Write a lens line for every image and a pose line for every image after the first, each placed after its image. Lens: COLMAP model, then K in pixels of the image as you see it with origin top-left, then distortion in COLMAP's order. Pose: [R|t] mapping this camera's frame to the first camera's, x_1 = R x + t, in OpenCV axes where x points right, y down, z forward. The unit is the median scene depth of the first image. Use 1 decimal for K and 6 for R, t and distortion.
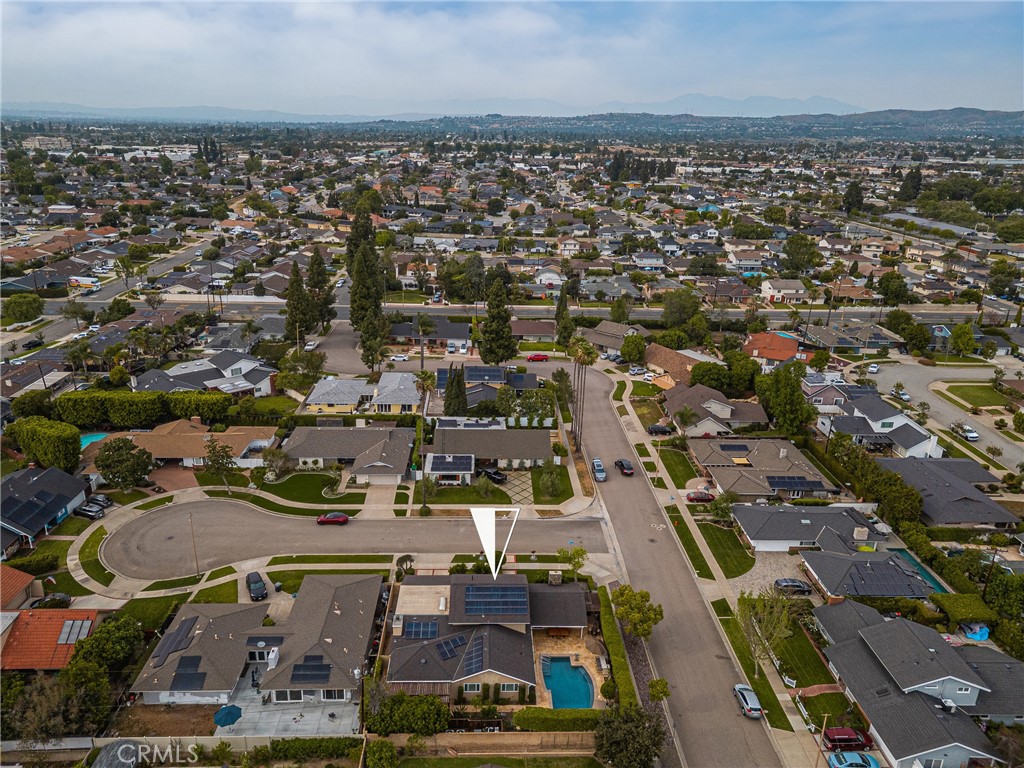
lens RADIAL K [[704.9, 0, 515.6], [0, 704.9, 349.7], [0, 0, 1]] dist [0.094652, -0.157287]
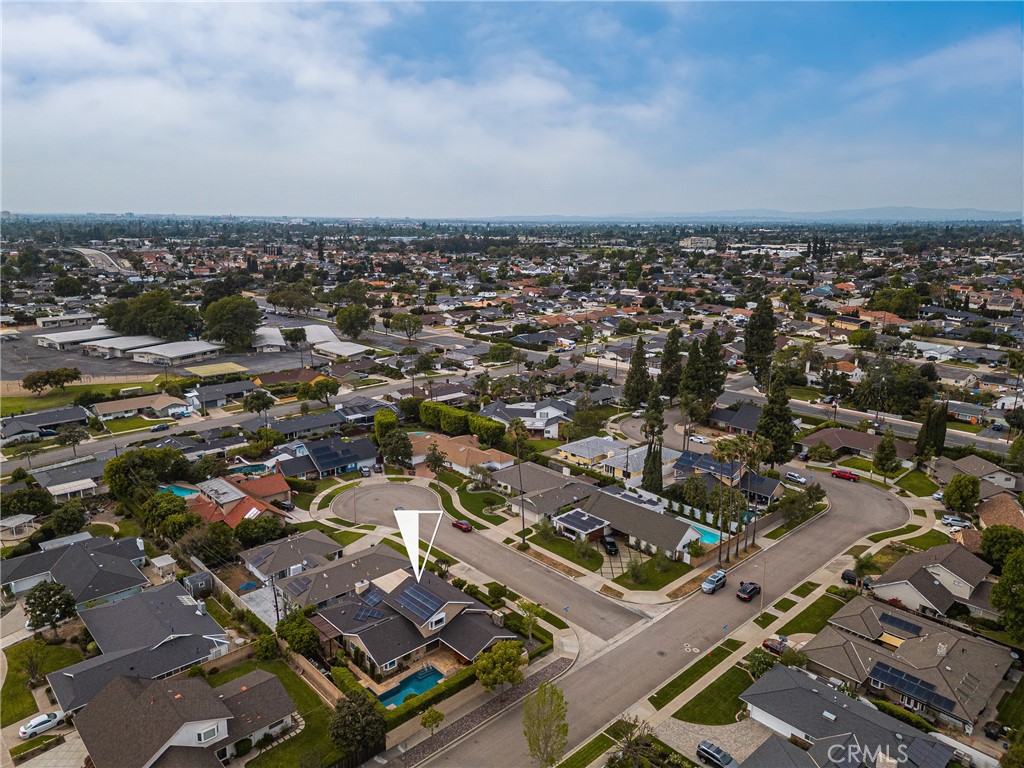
lens RADIAL K [[720.8, 0, 512.0], [0, 720.8, 384.0], [0, 0, 1]] dist [0.030849, -0.006263]
pose [[0.649987, 0.151376, -0.744716, 0.597658], [-0.218906, 0.975719, 0.007270, -0.020844], [0.727734, 0.158297, 0.667342, 0.182689]]
